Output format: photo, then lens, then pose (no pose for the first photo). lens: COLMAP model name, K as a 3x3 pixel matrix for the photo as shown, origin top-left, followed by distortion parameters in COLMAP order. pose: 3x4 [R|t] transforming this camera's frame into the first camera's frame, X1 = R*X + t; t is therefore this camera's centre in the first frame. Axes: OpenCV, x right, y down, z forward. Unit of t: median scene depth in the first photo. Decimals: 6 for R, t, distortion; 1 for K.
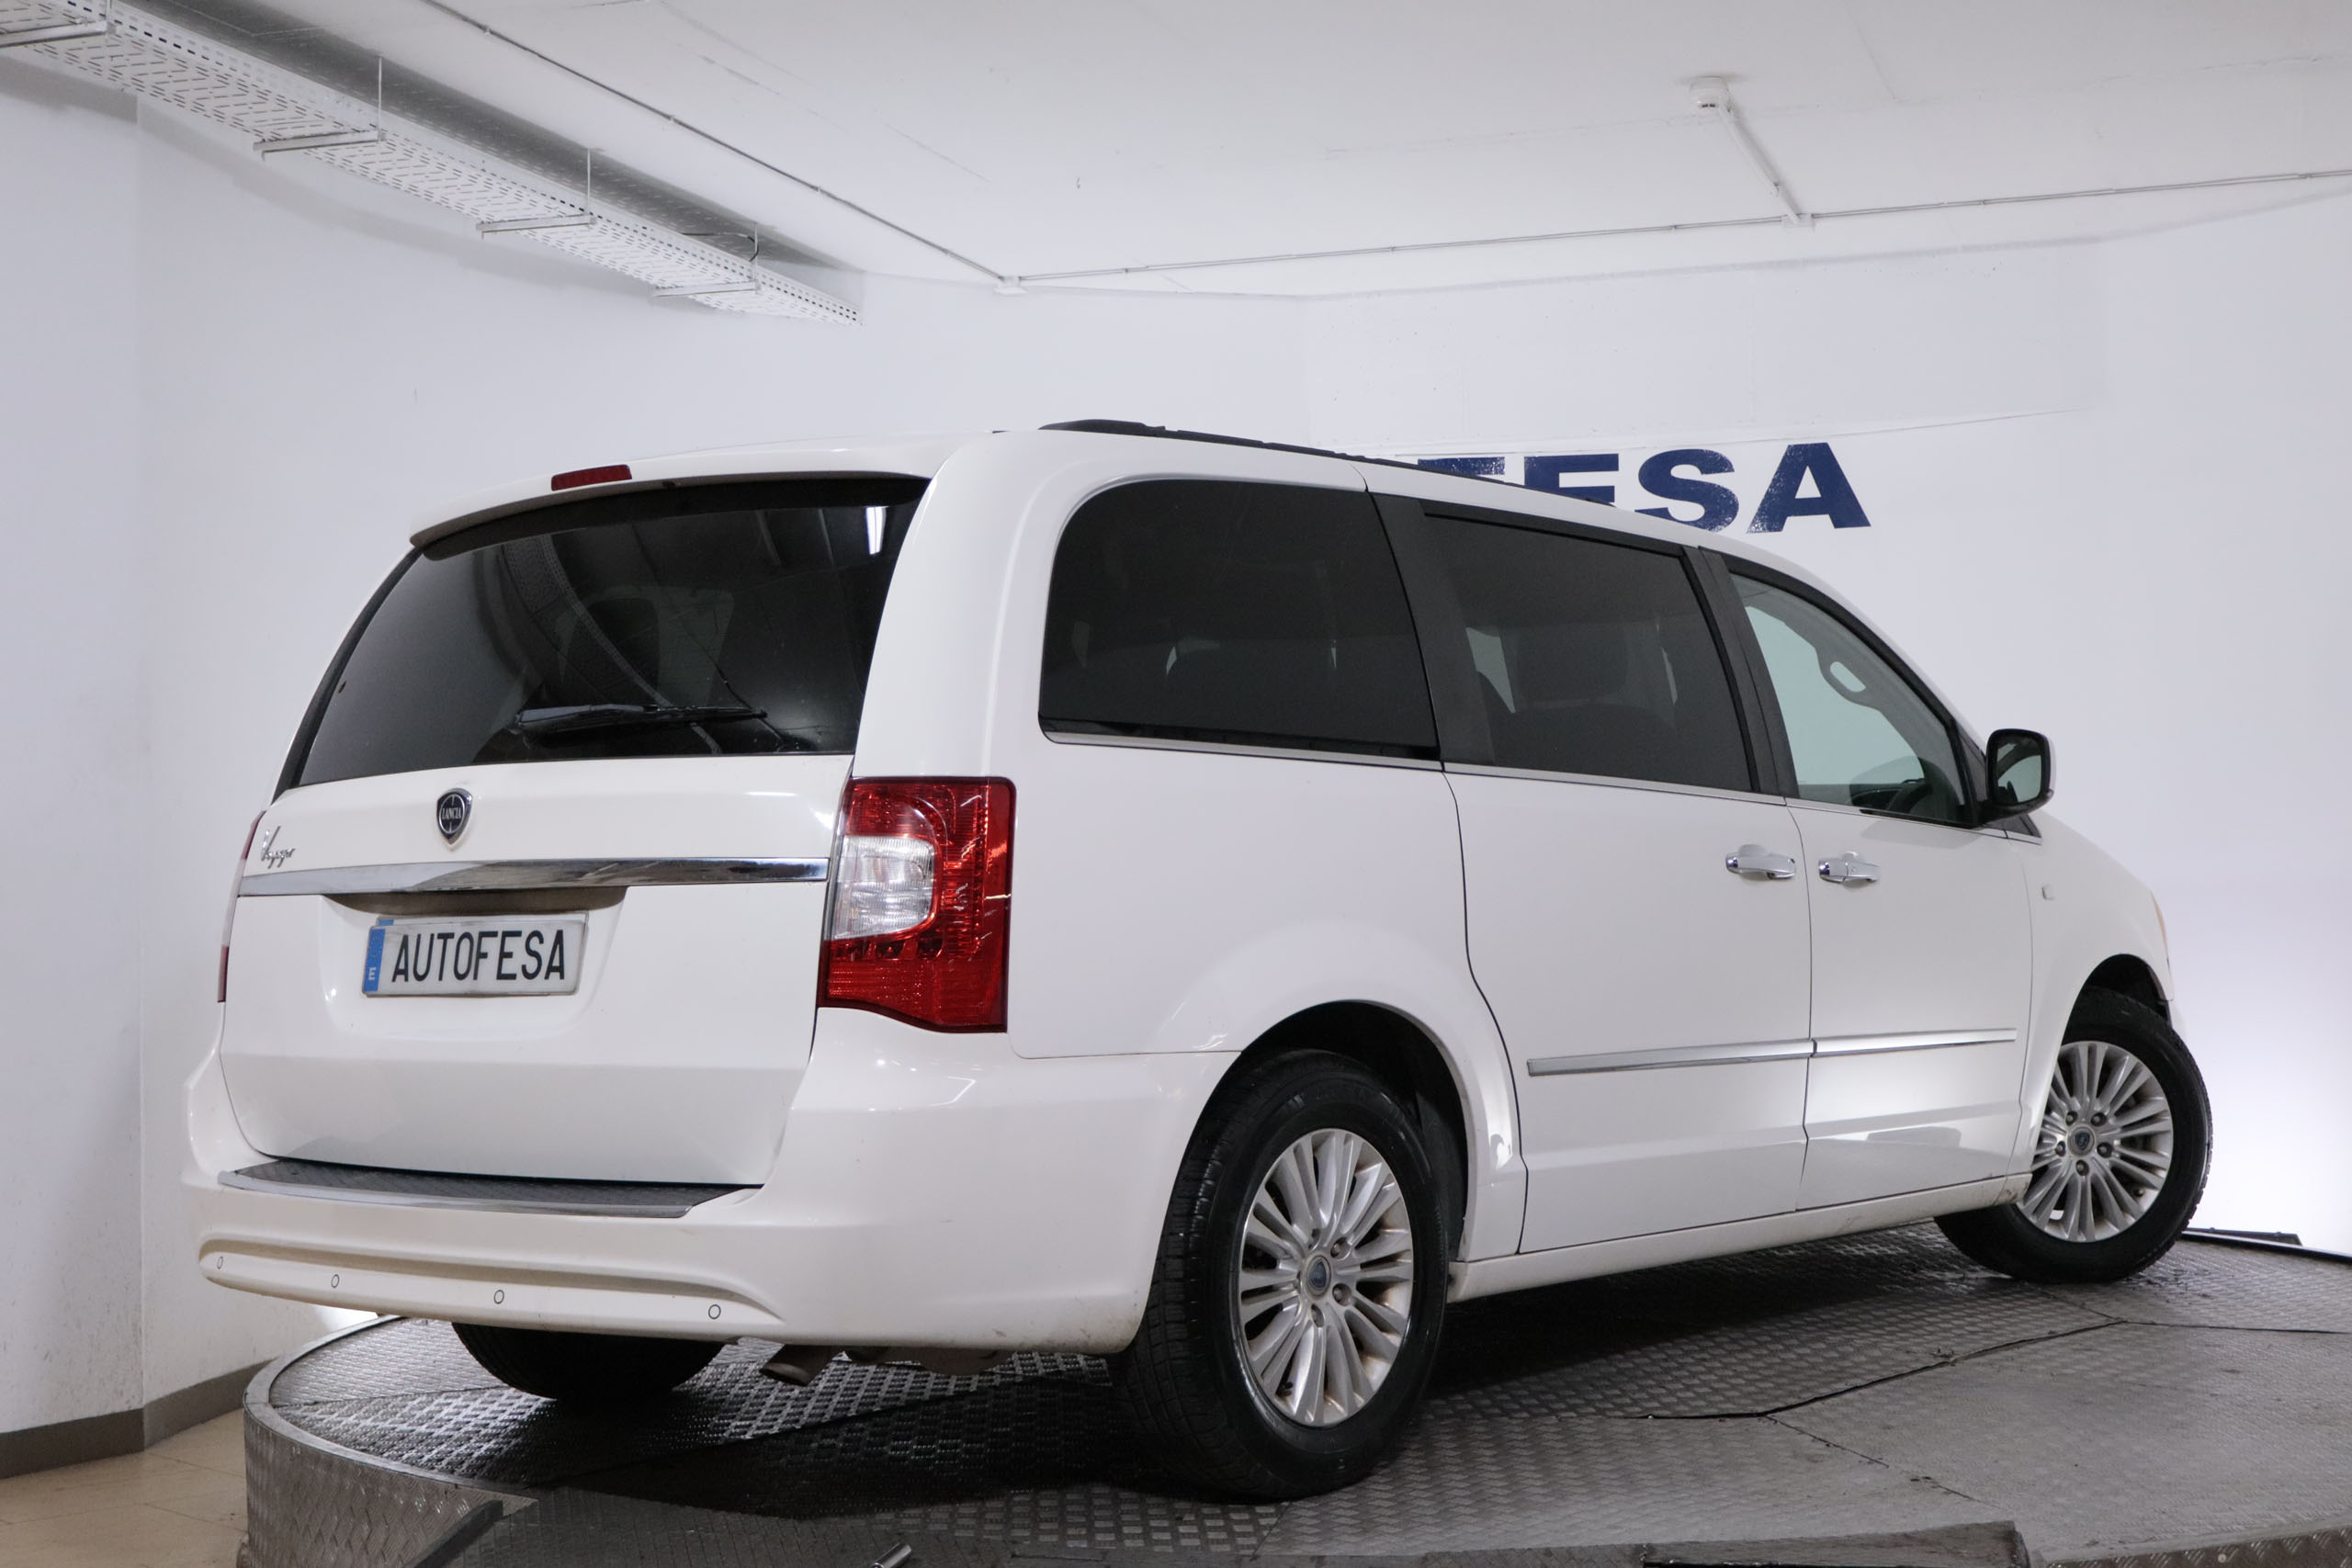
lens RADIAL K [[3297.3, 0, 1186.0], [0, 3297.3, 822.4], [0, 0, 1]] dist [0.036575, 0.000000]
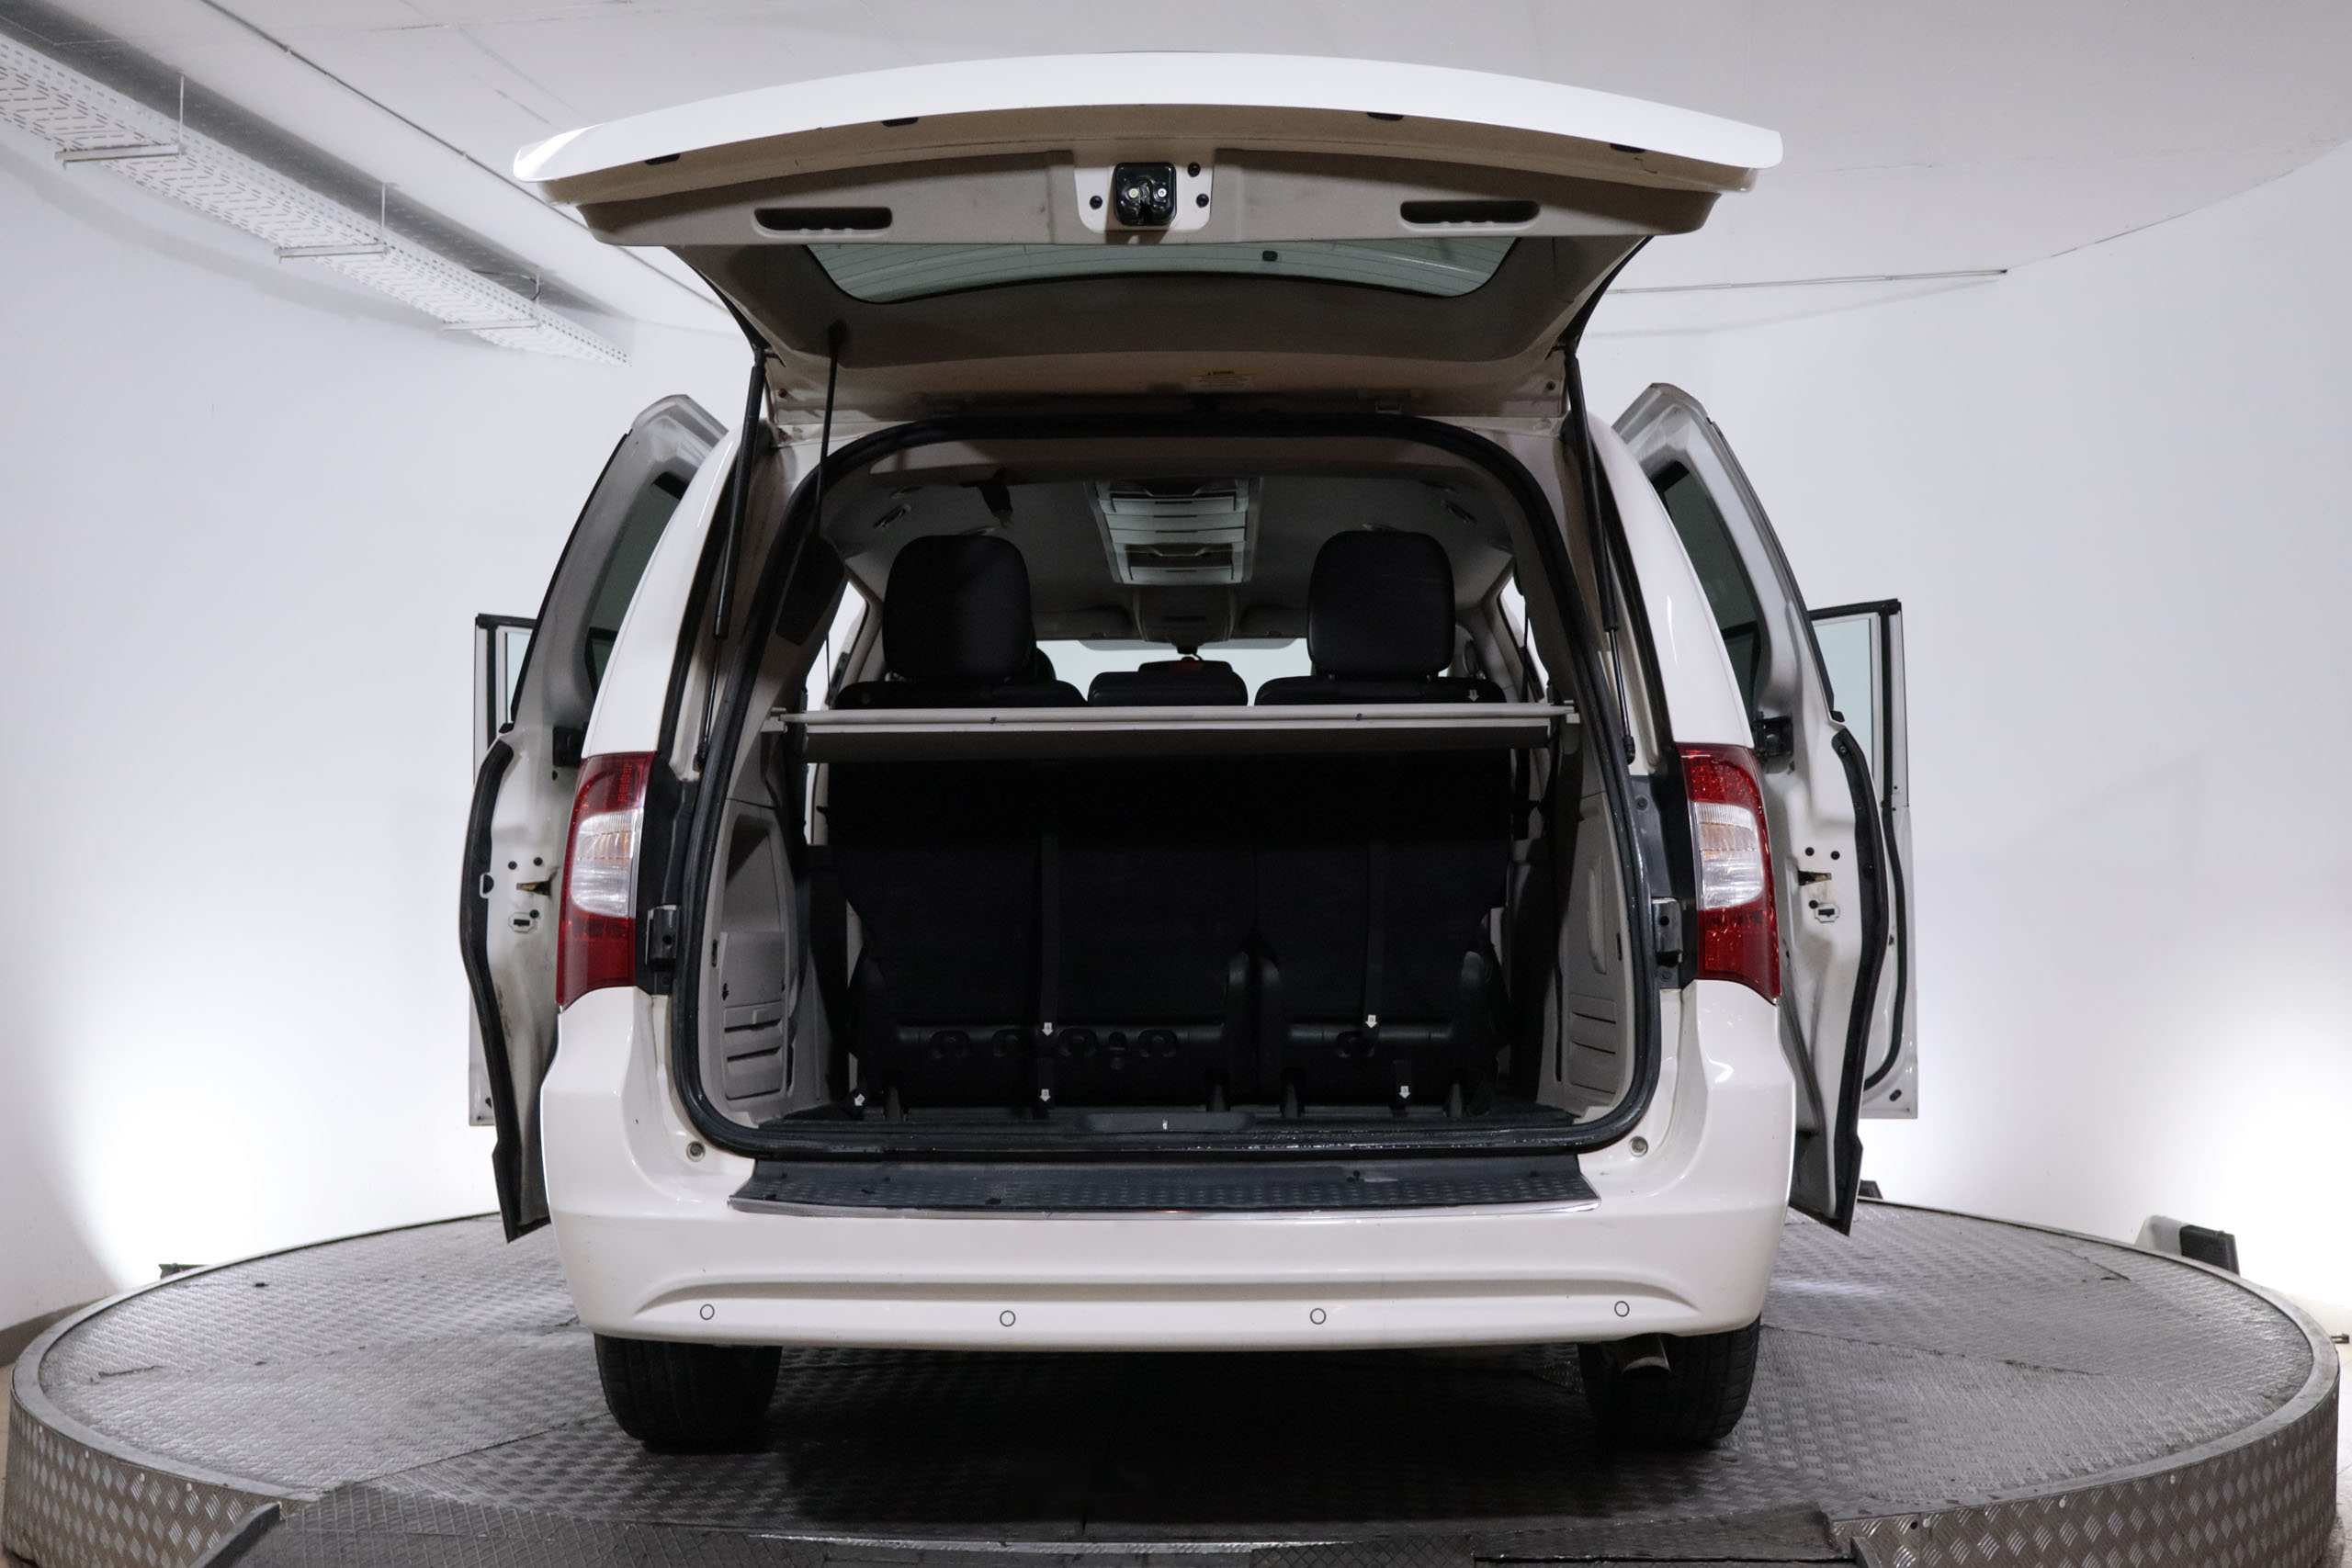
lens RADIAL K [[2584.8, 0, 1172.6], [0, 2584.8, 805.8], [0, 0, 1]] dist [0.015624, 0.000000]
pose [[0.992258, 0.014791, 0.123314, -0.027063], [-0.013934, 0.999872, -0.007806, 0.002613], [-0.123413, 0.006027, 0.992337, 0.133244]]
